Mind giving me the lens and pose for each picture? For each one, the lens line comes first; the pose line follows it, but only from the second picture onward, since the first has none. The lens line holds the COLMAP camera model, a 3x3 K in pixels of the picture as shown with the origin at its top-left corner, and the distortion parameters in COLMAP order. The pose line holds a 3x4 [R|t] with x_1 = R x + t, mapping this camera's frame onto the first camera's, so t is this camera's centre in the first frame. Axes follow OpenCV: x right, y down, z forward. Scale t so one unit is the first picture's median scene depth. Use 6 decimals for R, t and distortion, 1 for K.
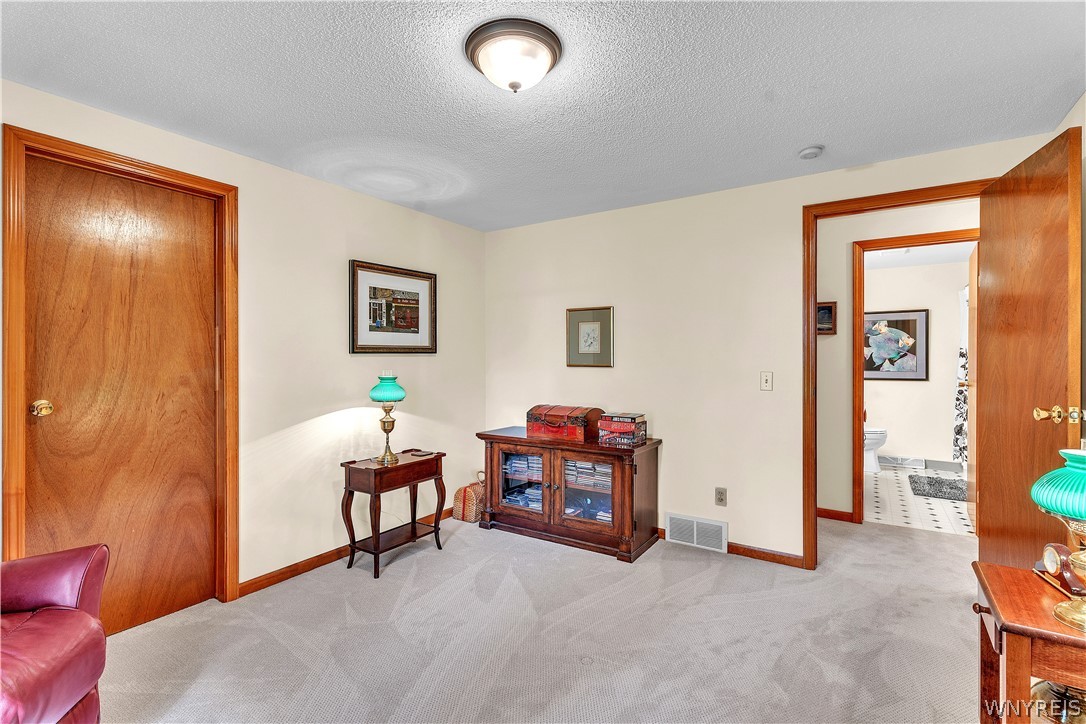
lens RADIAL K [[498.9, 0, 546.0], [0, 498.9, 364.5], [0, 0, 1]] dist [0.003745, 0.000206]
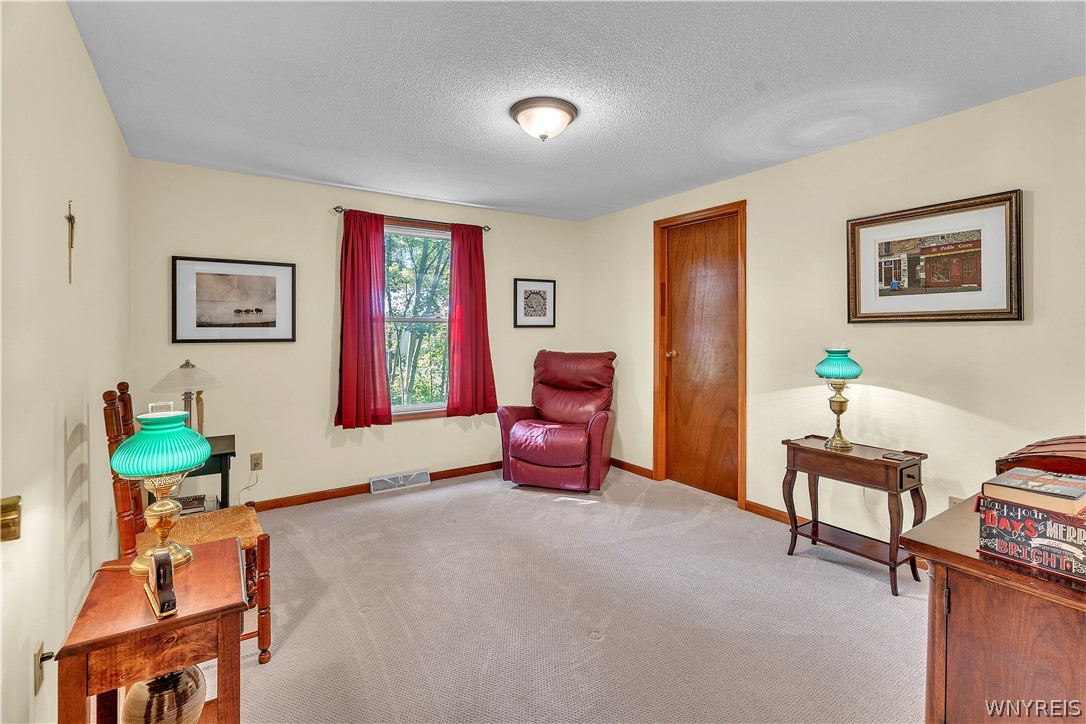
lens RADIAL K [[498.9, 0, 544.8], [0, 498.9, 329.3], [0, 0, 1]] dist [0.003745, 0.000206]
pose [[-0.377553, 0.005428, -0.925972, 0.647973], [-0.004658, 0.999959, 0.007761, -0.015425], [0.925976, 0.007243, -0.377513, 0.808980]]
